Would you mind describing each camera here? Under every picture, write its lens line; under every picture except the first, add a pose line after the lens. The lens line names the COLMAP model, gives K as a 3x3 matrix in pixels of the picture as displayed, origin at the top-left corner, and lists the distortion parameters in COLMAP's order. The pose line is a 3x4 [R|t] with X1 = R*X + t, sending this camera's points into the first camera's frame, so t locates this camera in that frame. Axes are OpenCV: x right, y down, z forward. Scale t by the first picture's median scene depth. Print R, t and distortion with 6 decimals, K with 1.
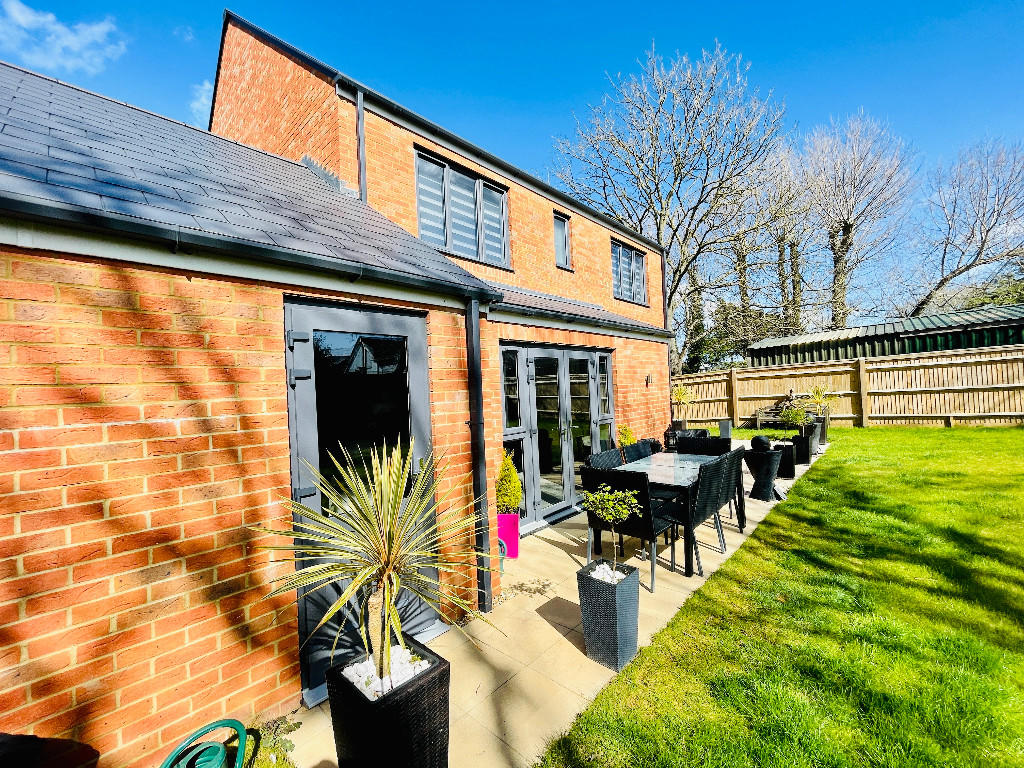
lens RADIAL K [[411.9, 0, 512.6], [0, 411.9, 385.1], [0, 0, 1]] dist [-0.002552, 0.000566]
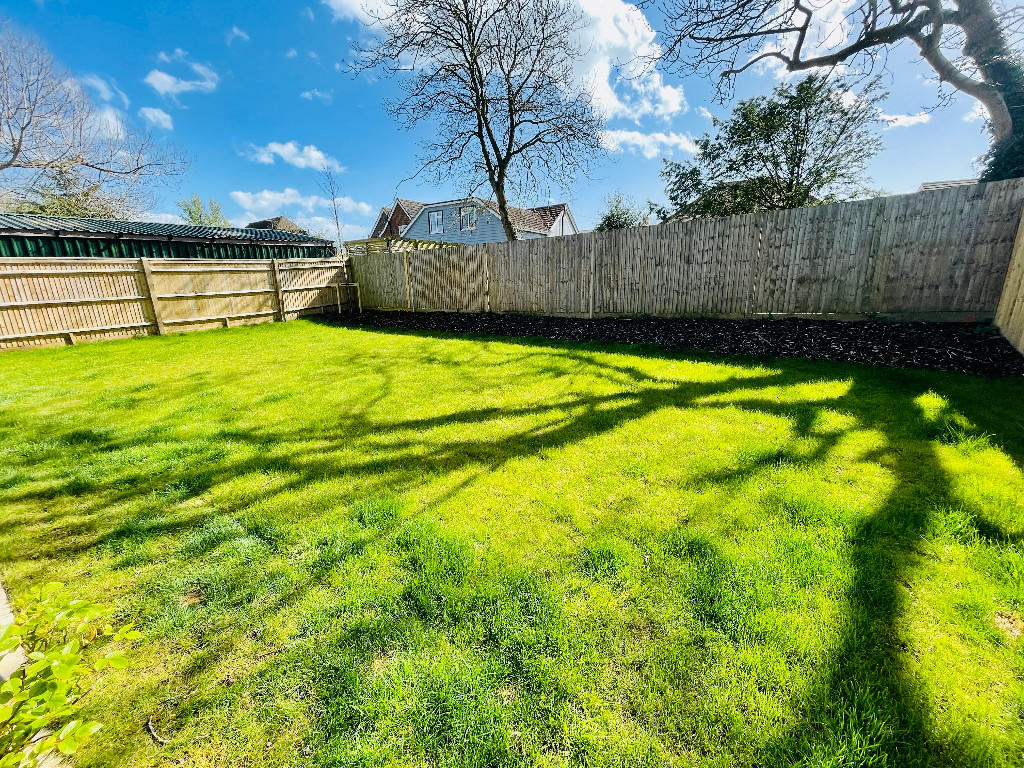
lens RADIAL K [[411.9, 0, 512.2], [0, 411.9, 388.1], [0, 0, 1]] dist [-0.002552, 0.000566]
pose [[-0.143412, -0.204955, 0.968208, 0.011813], [0.008770, 0.978019, 0.208331, 0.040119], [-0.989624, 0.038369, -0.138462, 0.431452]]
